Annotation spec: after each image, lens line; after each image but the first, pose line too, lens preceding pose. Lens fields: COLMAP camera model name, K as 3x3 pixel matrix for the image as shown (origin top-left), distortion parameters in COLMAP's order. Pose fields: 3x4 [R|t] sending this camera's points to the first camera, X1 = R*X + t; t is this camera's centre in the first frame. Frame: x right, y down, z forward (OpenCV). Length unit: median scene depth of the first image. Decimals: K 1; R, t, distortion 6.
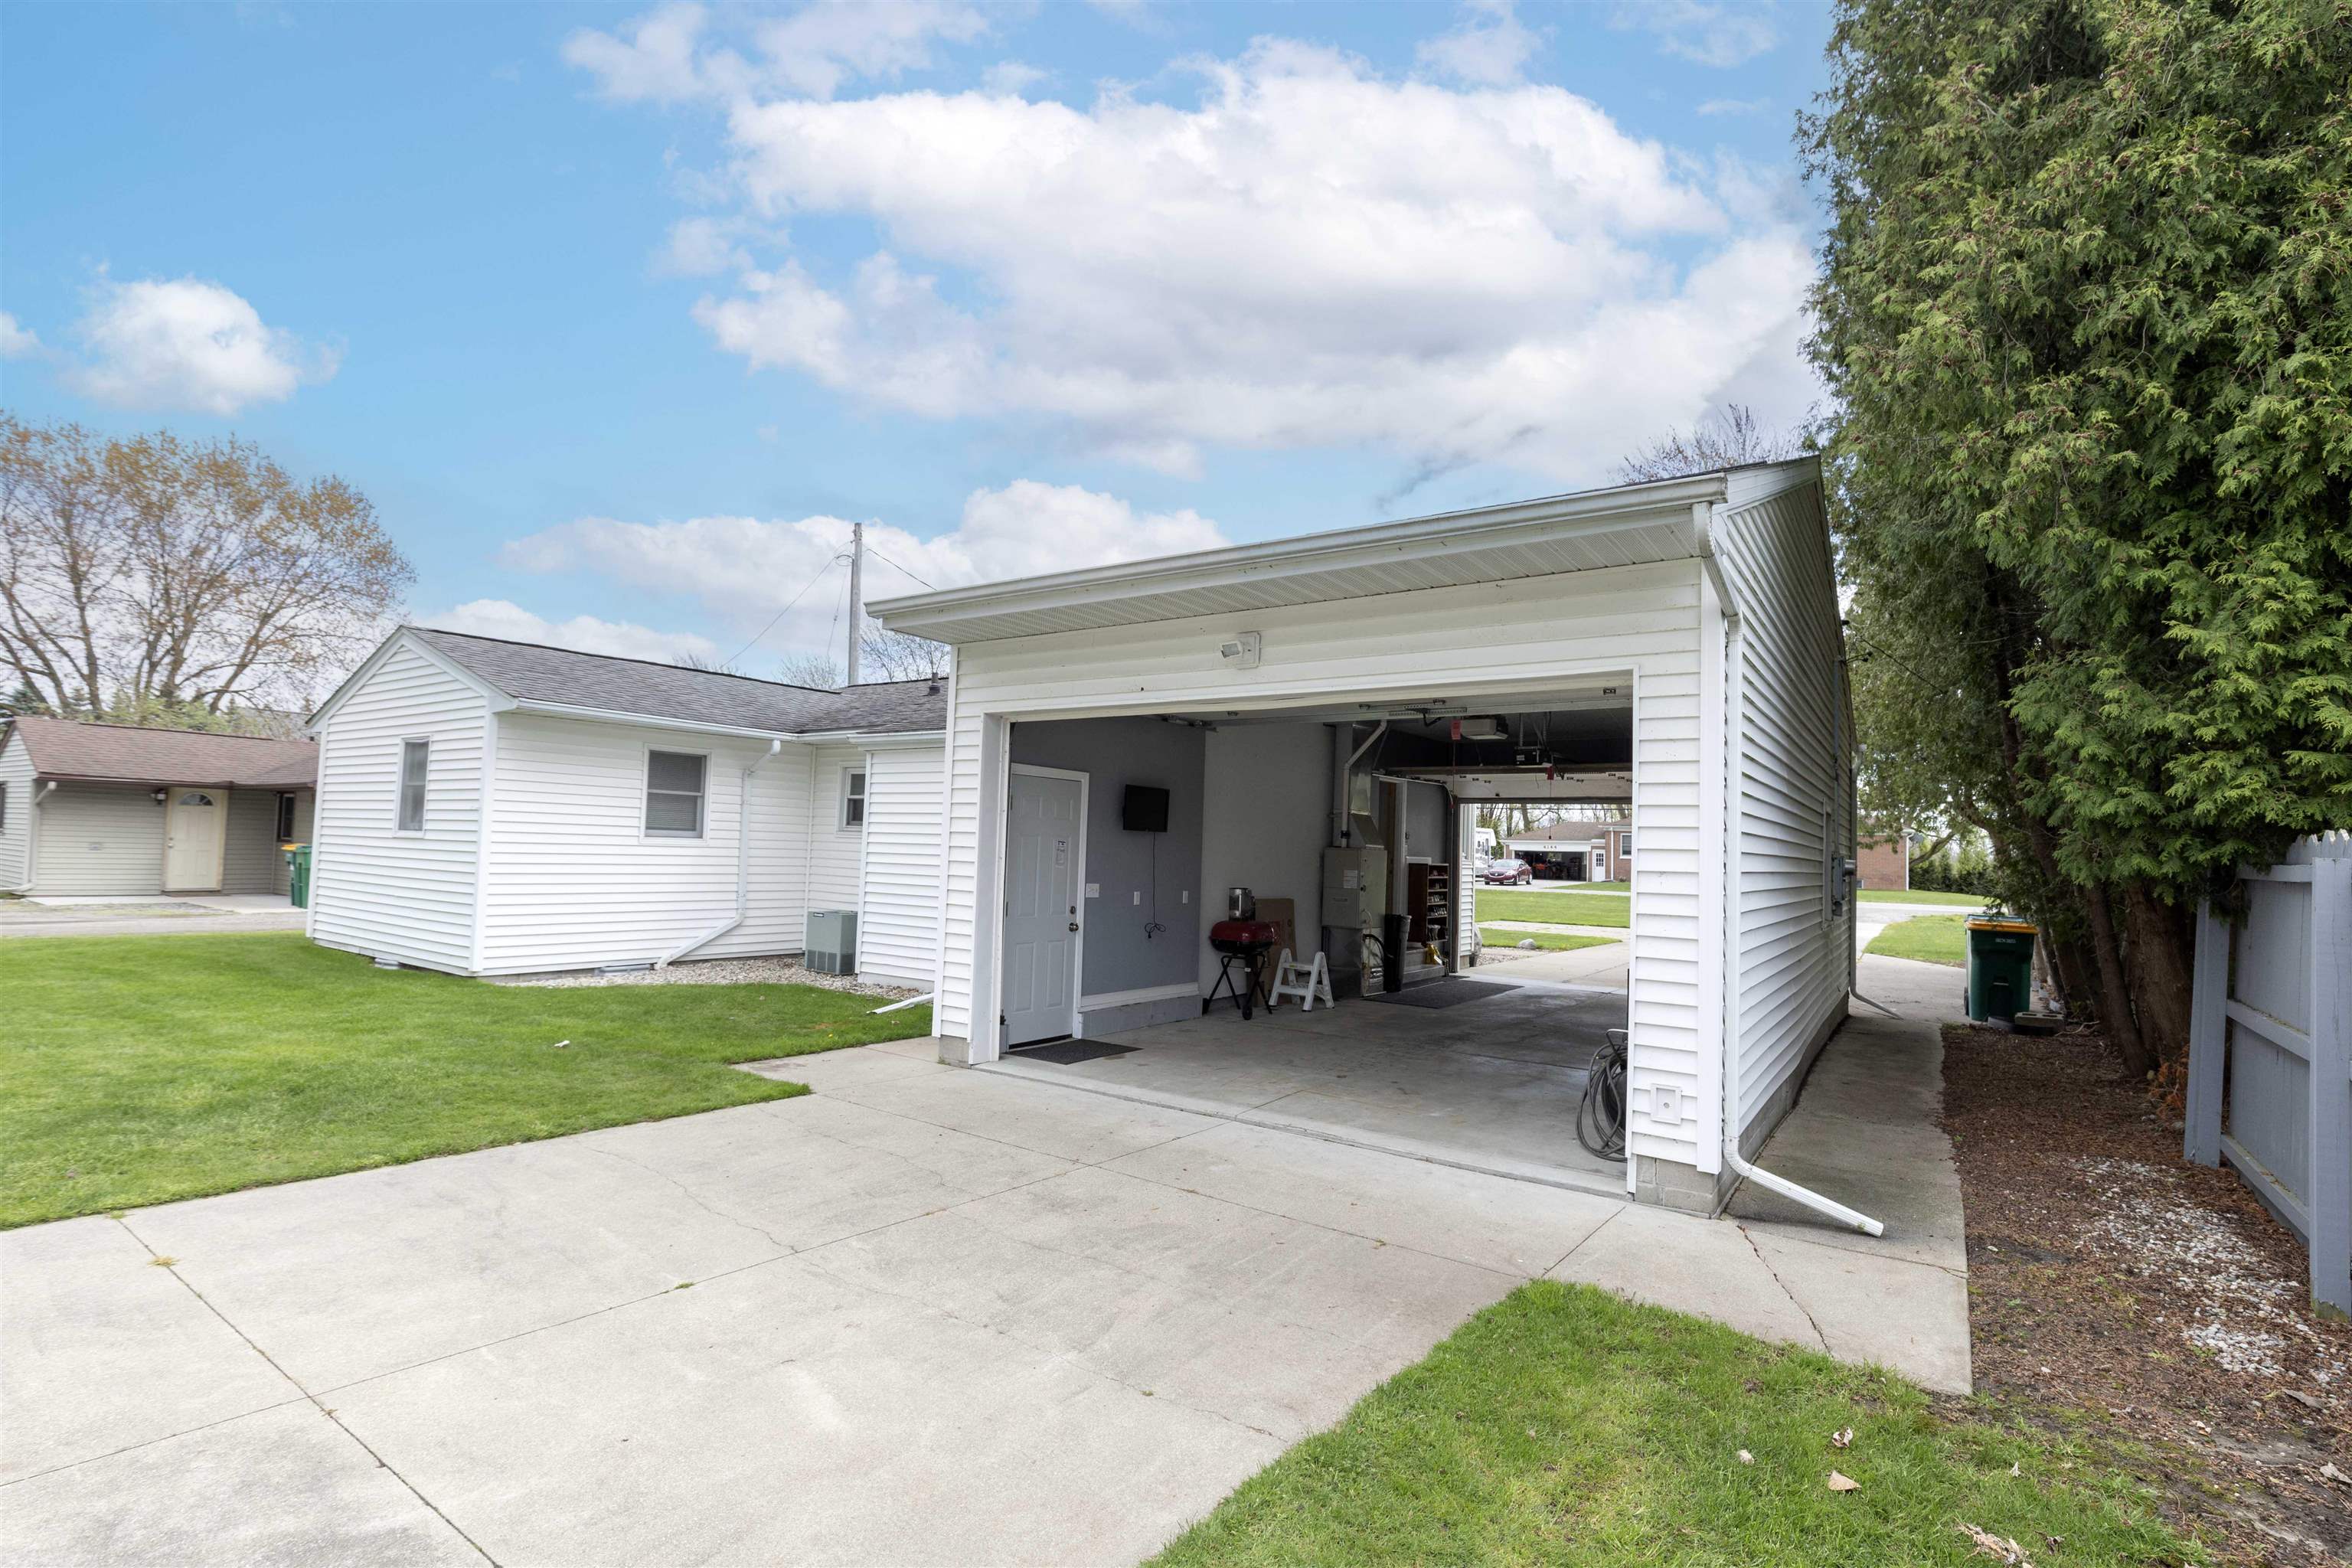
lens RADIAL K [[1084.2, 0, 1184.0], [0, 1084.2, 791.2], [0, 0, 1]] dist [-0.003237, -0.000013]
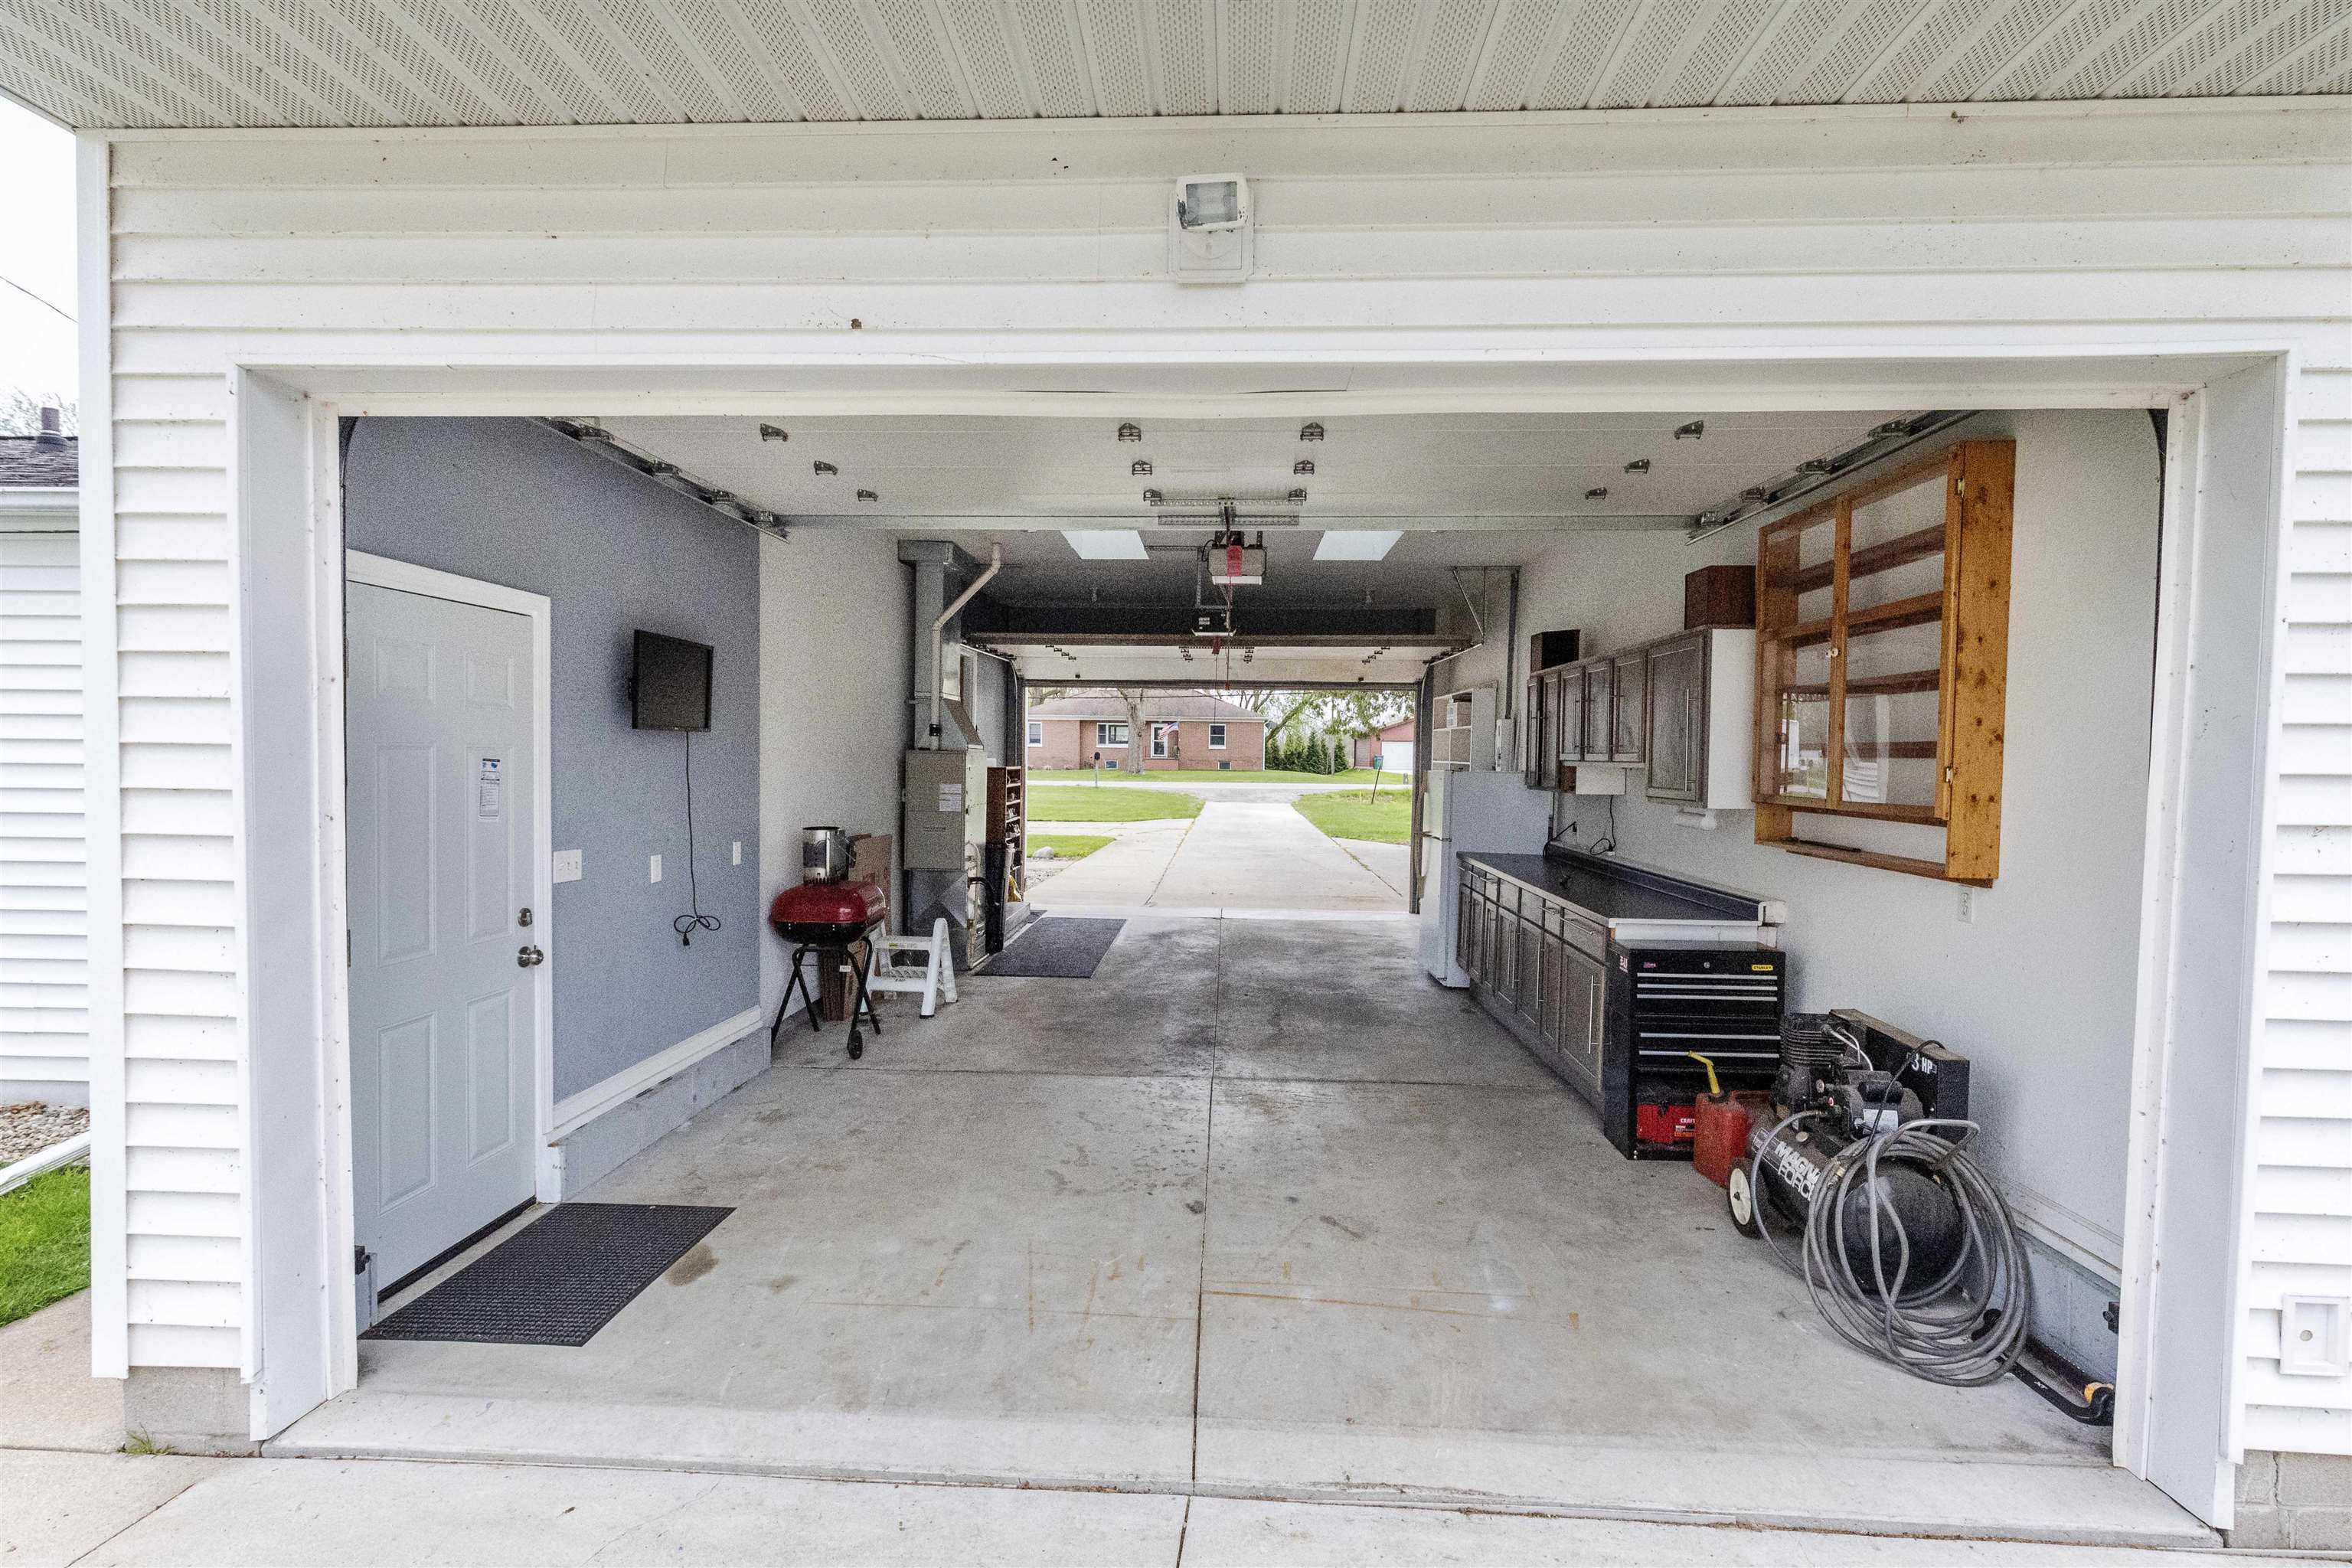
lens RADIAL K [[1072.6, 0, 1168.3], [0, 1072.6, 797.3], [0, 0, 1]] dist [0.004055, 0.001003]
pose [[0.846470, -0.042026, 0.530775, -0.098897], [-0.016524, 0.994326, 0.105081, 0.011829], [-0.532179, -0.097718, 0.840973, 0.455926]]
